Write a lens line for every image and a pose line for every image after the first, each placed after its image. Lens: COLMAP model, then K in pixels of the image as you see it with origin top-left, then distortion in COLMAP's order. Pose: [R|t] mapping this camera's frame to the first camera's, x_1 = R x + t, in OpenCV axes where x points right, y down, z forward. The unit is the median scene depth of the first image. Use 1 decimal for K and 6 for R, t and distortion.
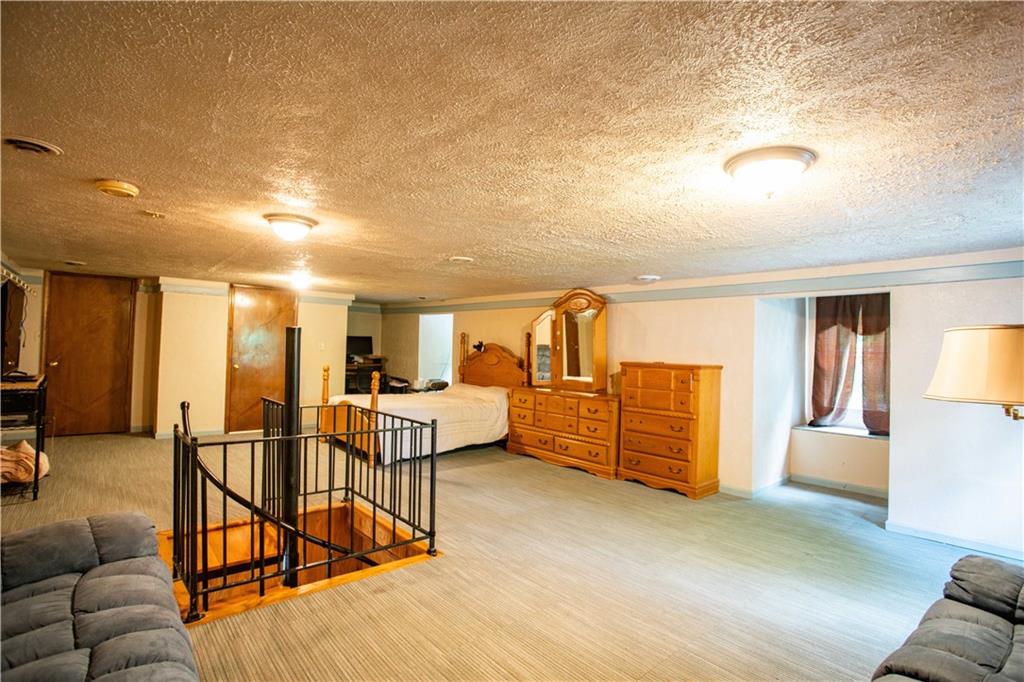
lens RADIAL K [[495.8, 0, 519.7], [0, 495.8, 341.7], [0, 0, 1]] dist [-0.091290, 0.038572]
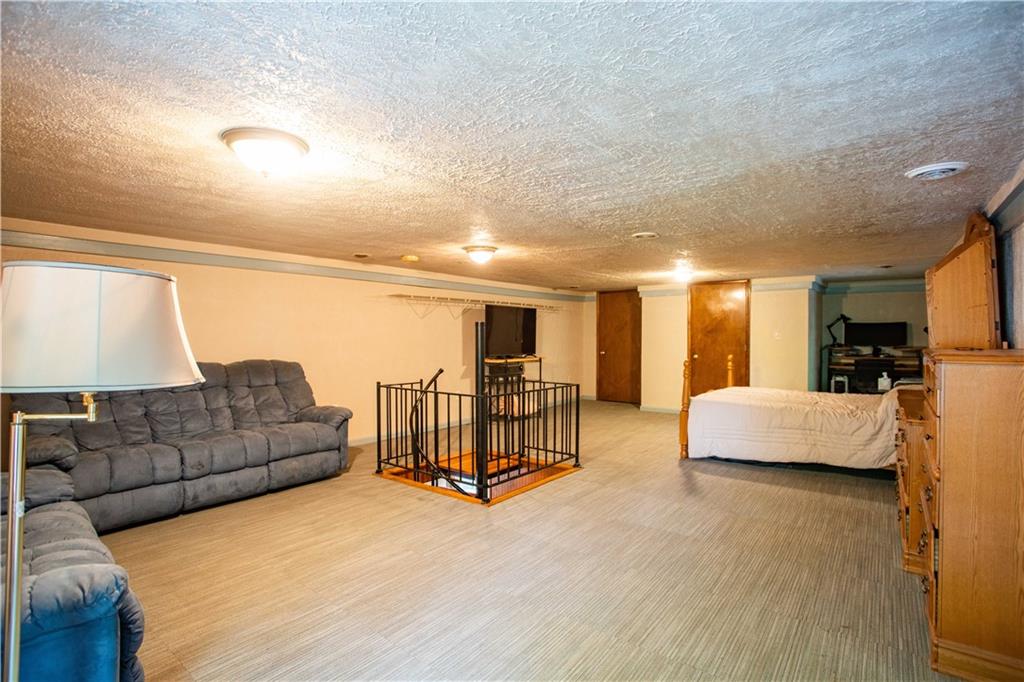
lens RADIAL K [[495.8, 0, 519.7], [0, 495.8, 341.7], [0, 0, 1]] dist [-0.091290, 0.038572]
pose [[0.209839, -0.014965, -0.977621, 0.767736], [0.016183, 0.999799, -0.011831, 0.040182], [0.977602, -0.013339, 0.210039, 0.618854]]
